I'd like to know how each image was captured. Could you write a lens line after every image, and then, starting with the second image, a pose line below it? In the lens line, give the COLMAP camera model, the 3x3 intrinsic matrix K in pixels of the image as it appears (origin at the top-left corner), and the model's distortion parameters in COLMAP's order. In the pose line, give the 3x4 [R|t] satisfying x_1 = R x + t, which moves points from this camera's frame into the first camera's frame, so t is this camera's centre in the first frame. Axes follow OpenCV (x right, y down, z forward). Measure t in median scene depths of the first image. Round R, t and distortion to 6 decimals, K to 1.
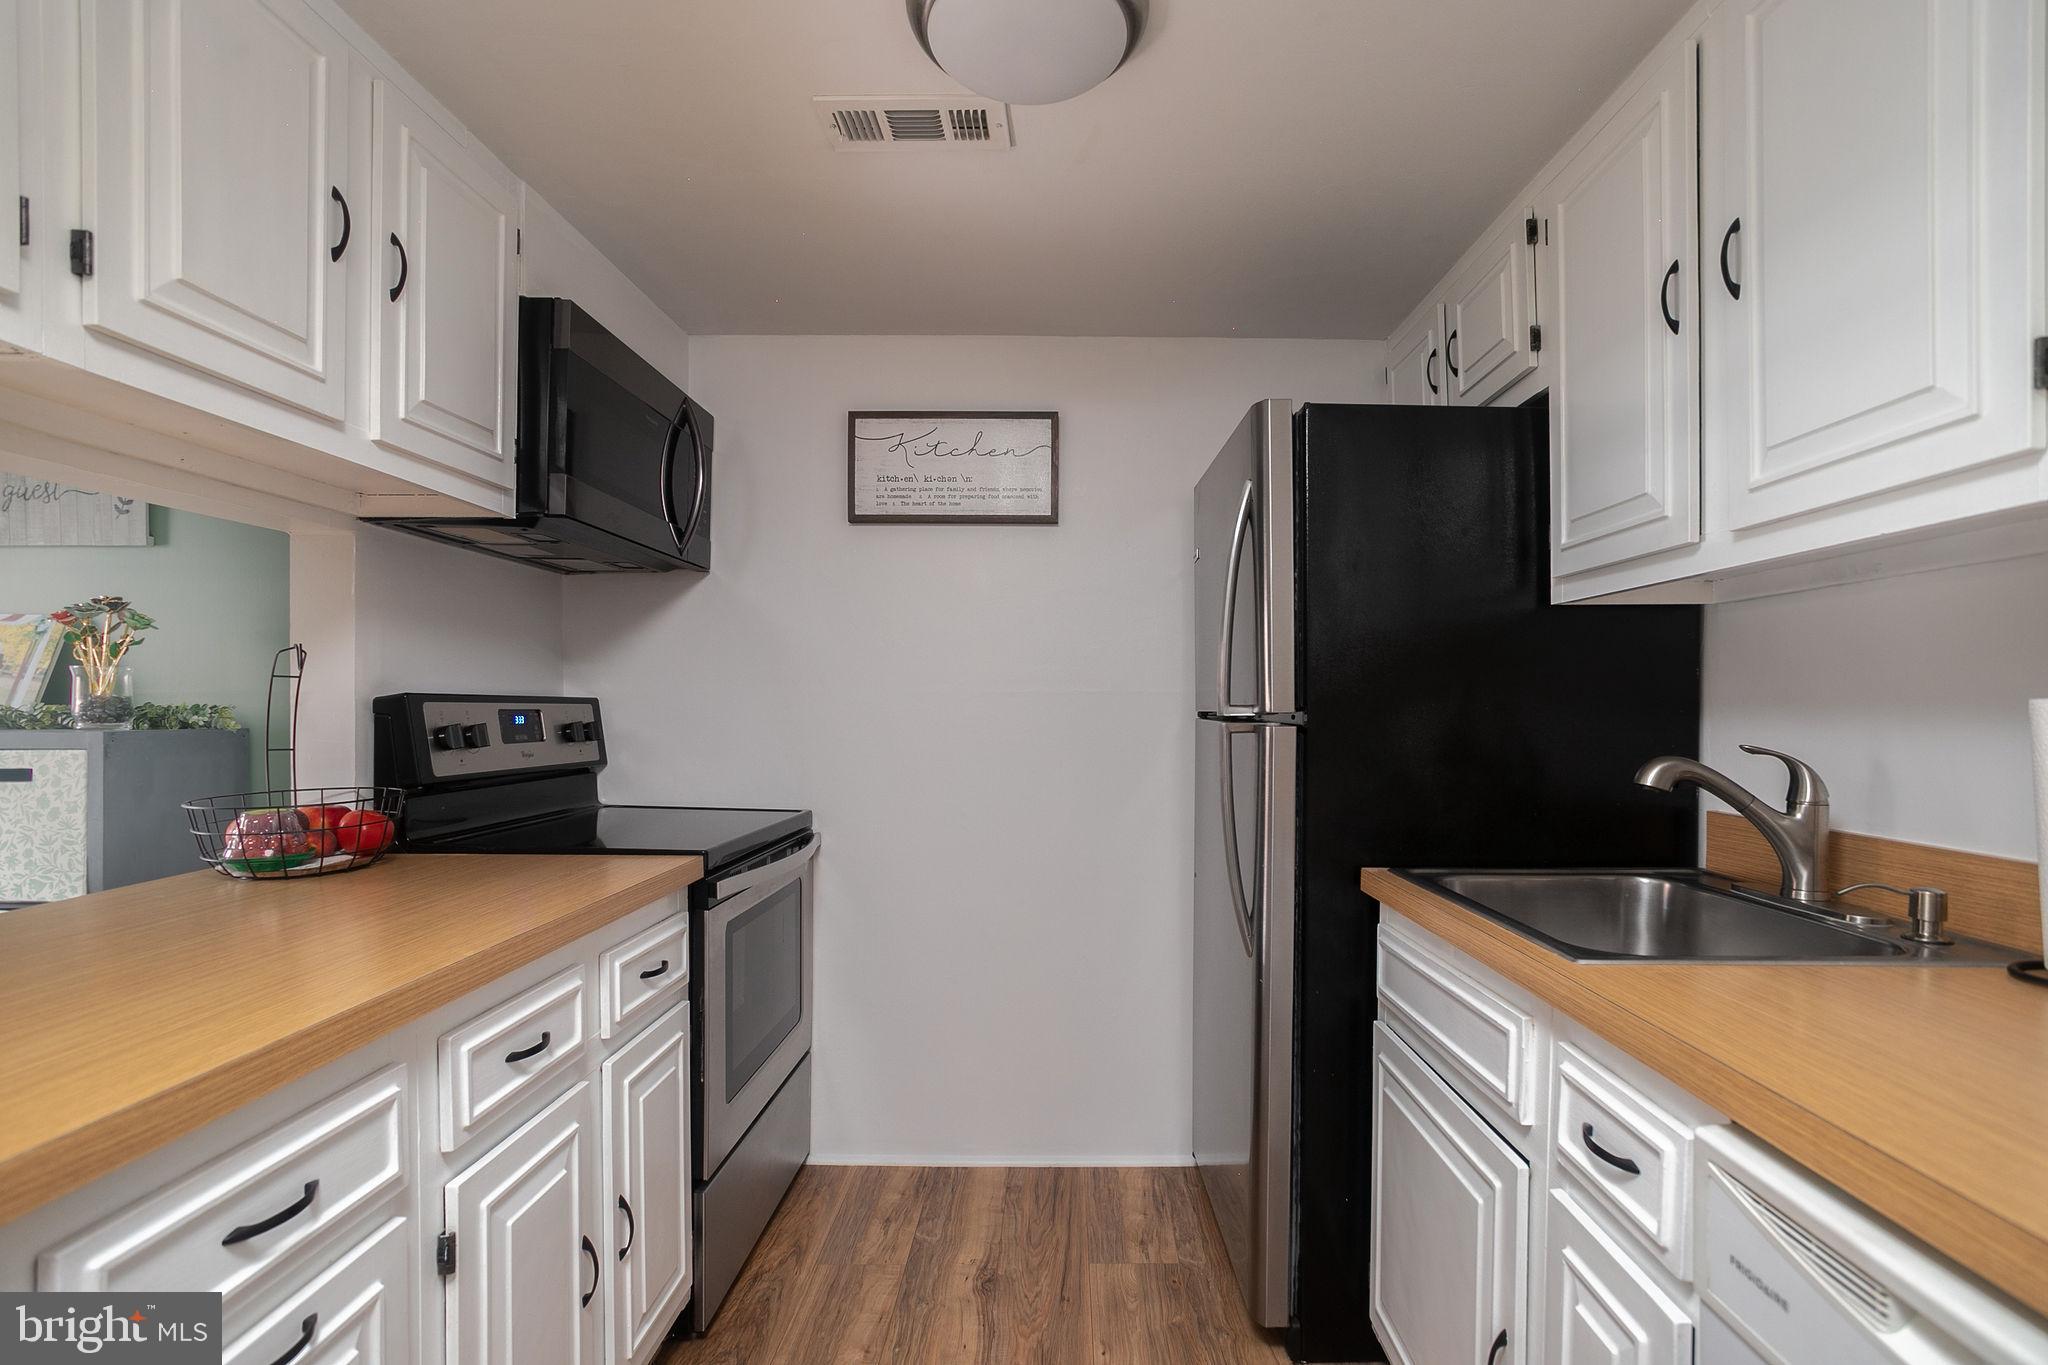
lens RADIAL K [[996.6, 0, 1030.6], [0, 996.6, 694.3], [0, 0, 1]] dist [-0.059162, 0.033451]
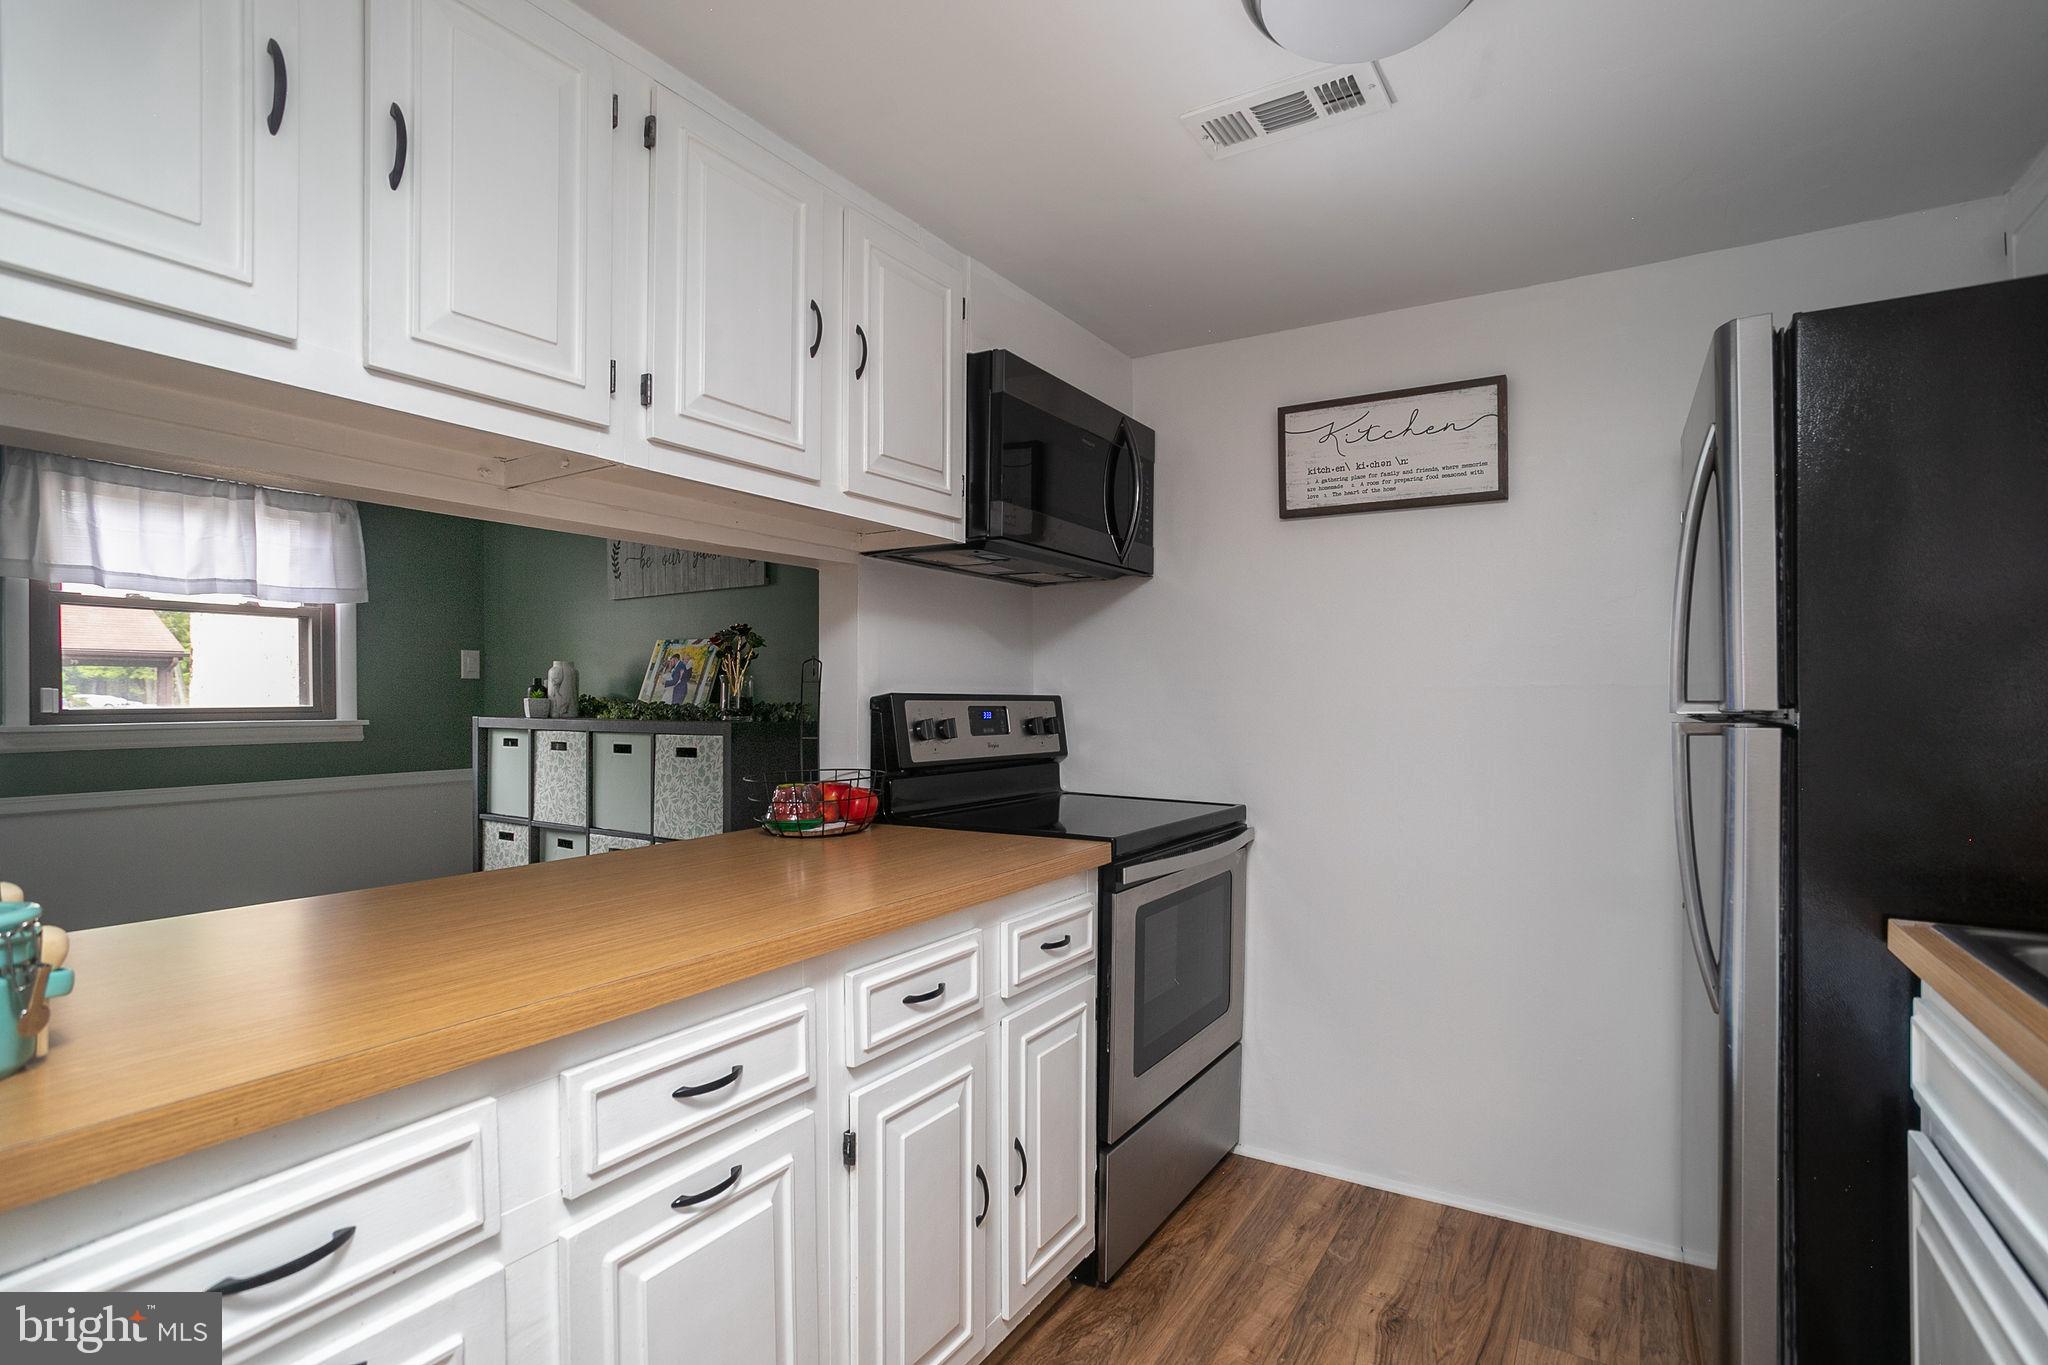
lens RADIAL K [[981.7, 0, 1024.0], [0, 981.7, 682.5], [0, 0, 1]] dist [-0.063705, 0.043561]
pose [[0.855975, -0.012159, -0.516874, 0.134822], [0.008317, 0.999918, -0.009748, -0.001170], [0.516950, 0.004045, 0.856006, 0.035261]]
